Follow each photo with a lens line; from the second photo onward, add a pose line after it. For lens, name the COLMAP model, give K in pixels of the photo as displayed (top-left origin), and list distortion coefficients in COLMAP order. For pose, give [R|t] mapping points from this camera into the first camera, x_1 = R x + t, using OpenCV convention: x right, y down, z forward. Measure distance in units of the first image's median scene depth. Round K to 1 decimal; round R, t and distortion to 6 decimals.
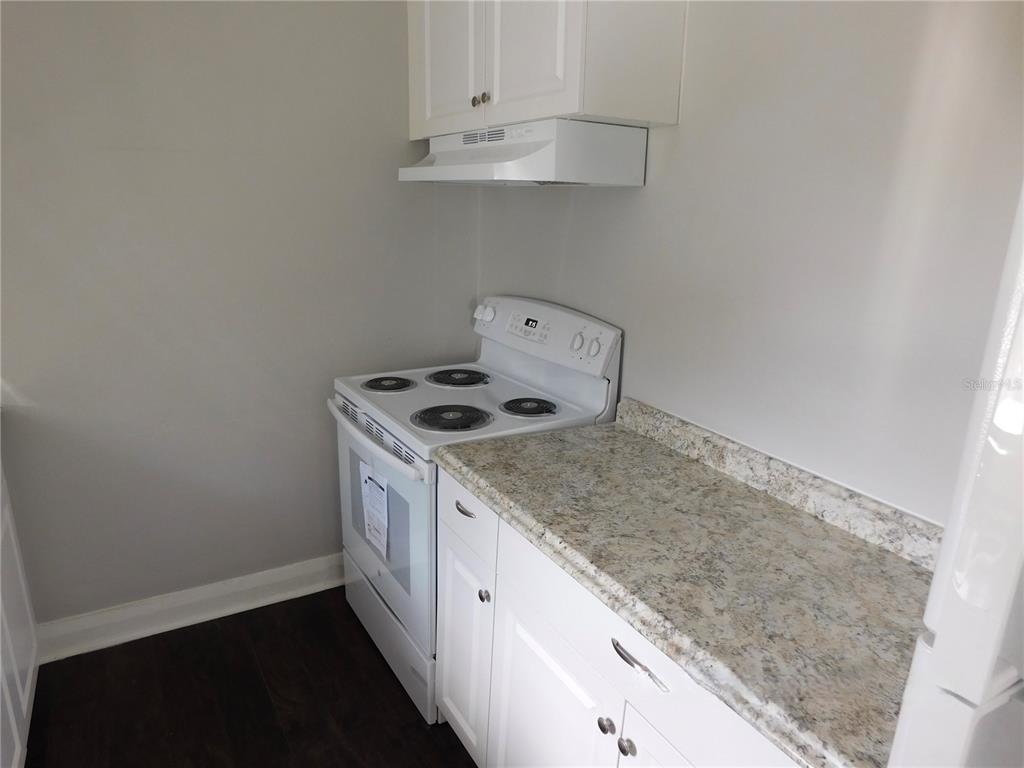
lens RADIAL K [[679.7, 0, 503.8], [0, 679.7, 384.3], [0, 0, 1]] dist [-0.073183, 0.059146]
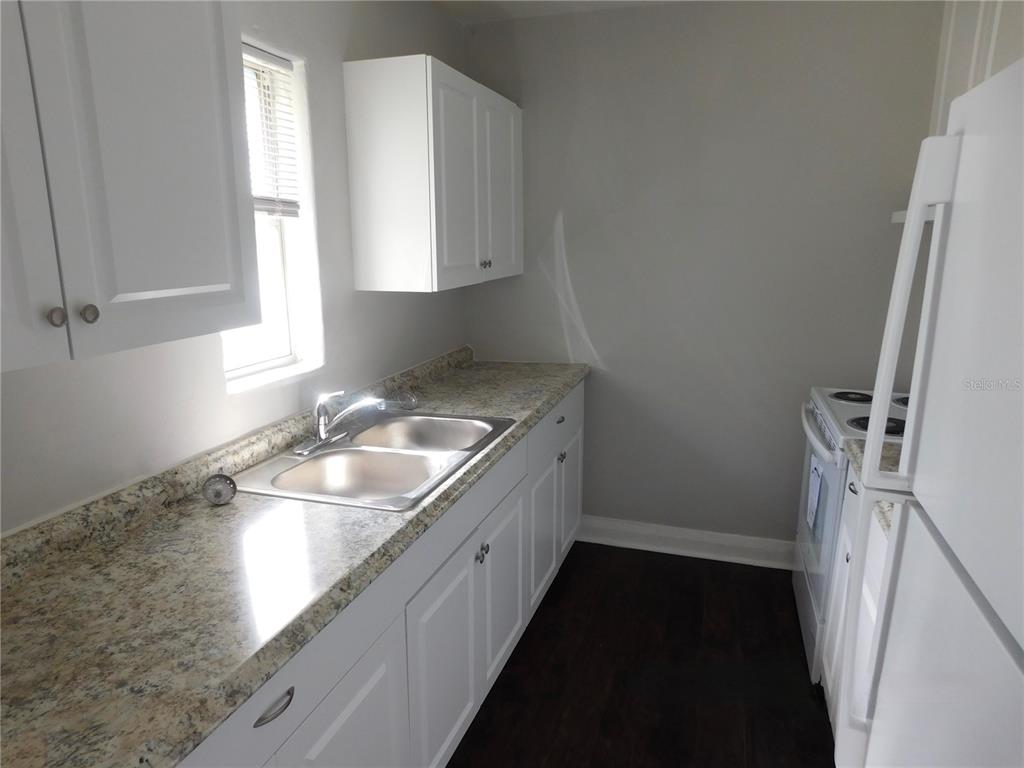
lens RADIAL K [[679.7, 0, 503.8], [0, 679.7, 384.3], [0, 0, 1]] dist [-0.073183, 0.059146]
pose [[0.658922, 0.150122, -0.737079, 0.359350], [-0.198660, 0.979822, 0.021966, 0.092024], [0.725504, 0.131954, 0.675449, -0.280914]]
